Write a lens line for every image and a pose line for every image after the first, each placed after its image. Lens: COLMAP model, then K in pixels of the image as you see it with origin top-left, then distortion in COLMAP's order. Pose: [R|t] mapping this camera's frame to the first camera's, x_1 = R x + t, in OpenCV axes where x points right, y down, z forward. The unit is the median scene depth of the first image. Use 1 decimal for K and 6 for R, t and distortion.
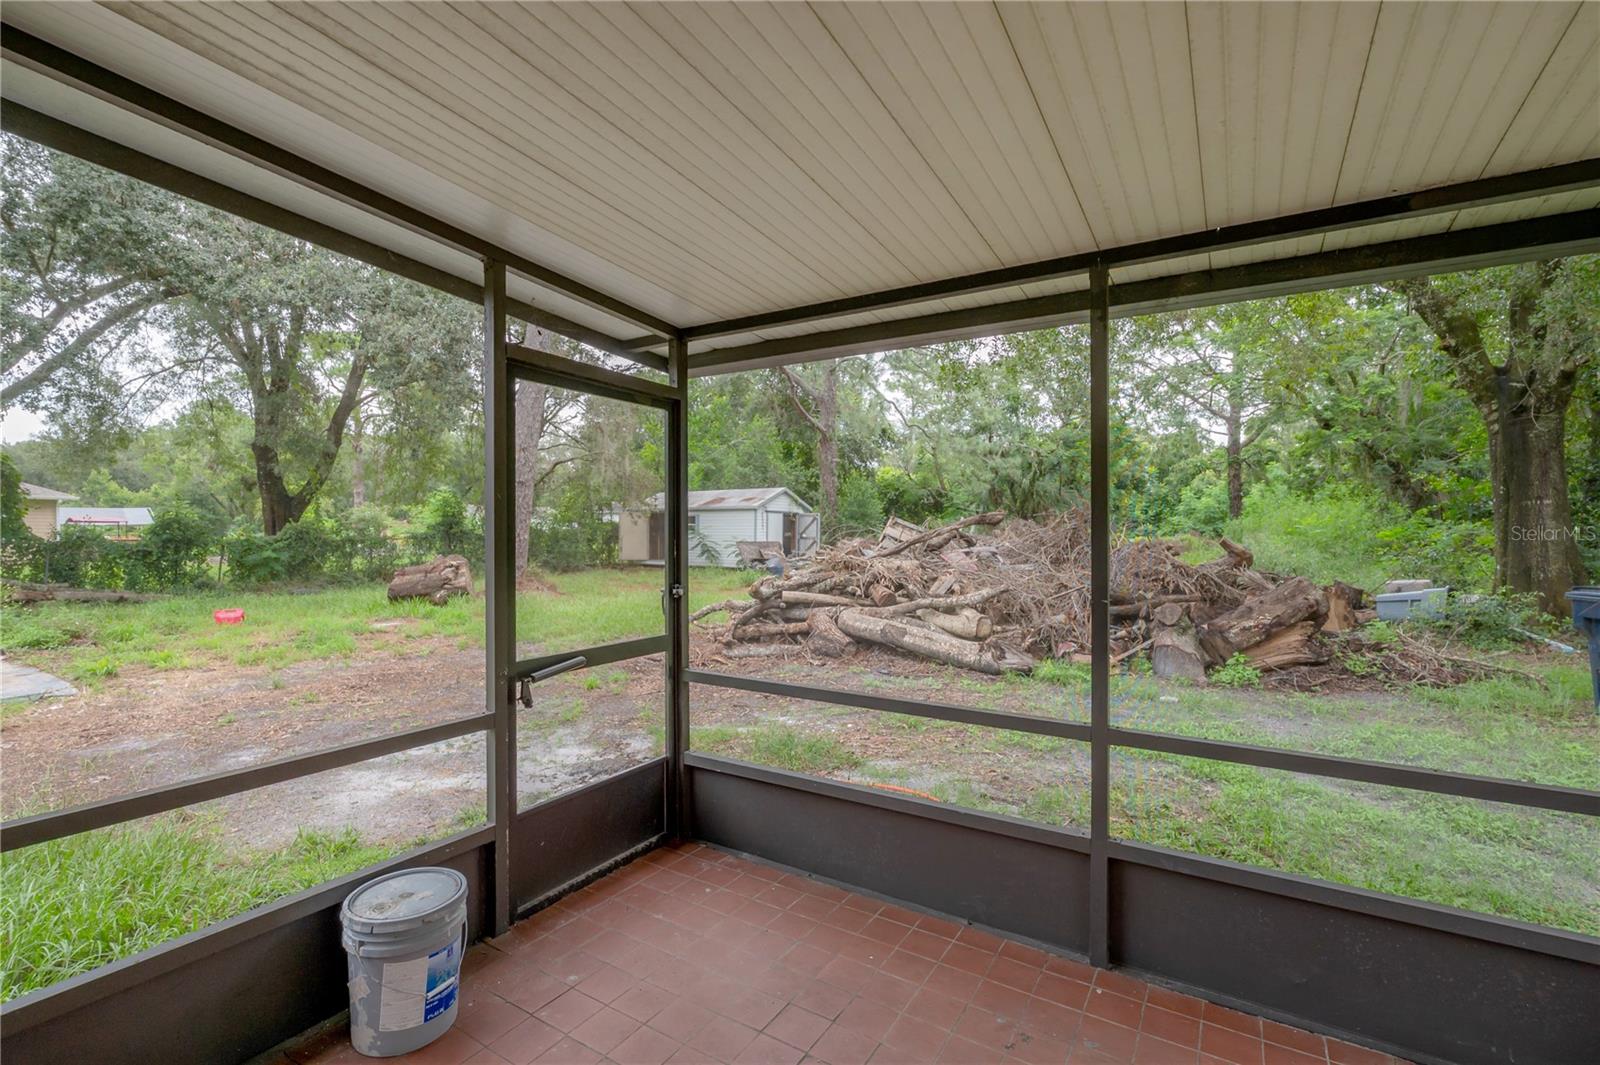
lens RADIAL K [[712.0, 0, 804.6], [0, 712.0, 537.4], [0, 0, 1]] dist [-0.008970, -0.000097]
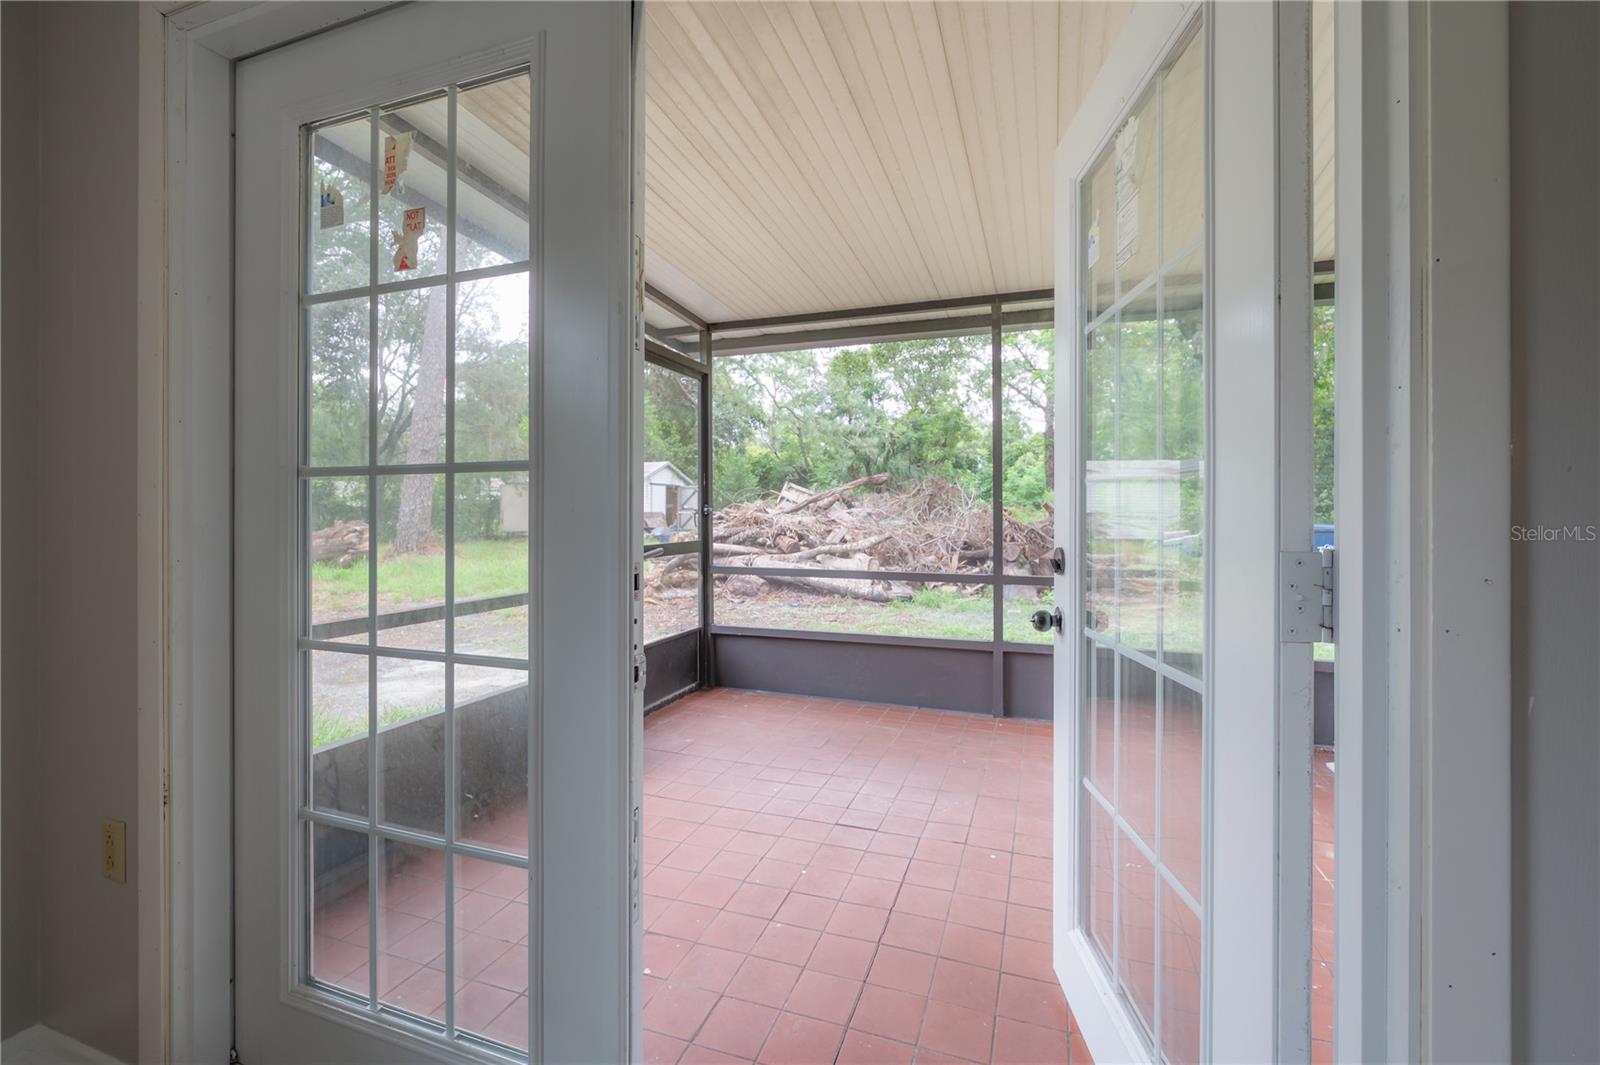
lens RADIAL K [[692.1, 0, 799.1], [0, 692.1, 516.9], [0, 0, 1]] dist [-0.002908, -0.000179]
pose [[0.980021, -0.005430, 0.198820, -0.089031], [0.005542, 0.999985, -0.000006, 0.029908], [-0.198817, 0.001107, 0.980036, -0.123650]]
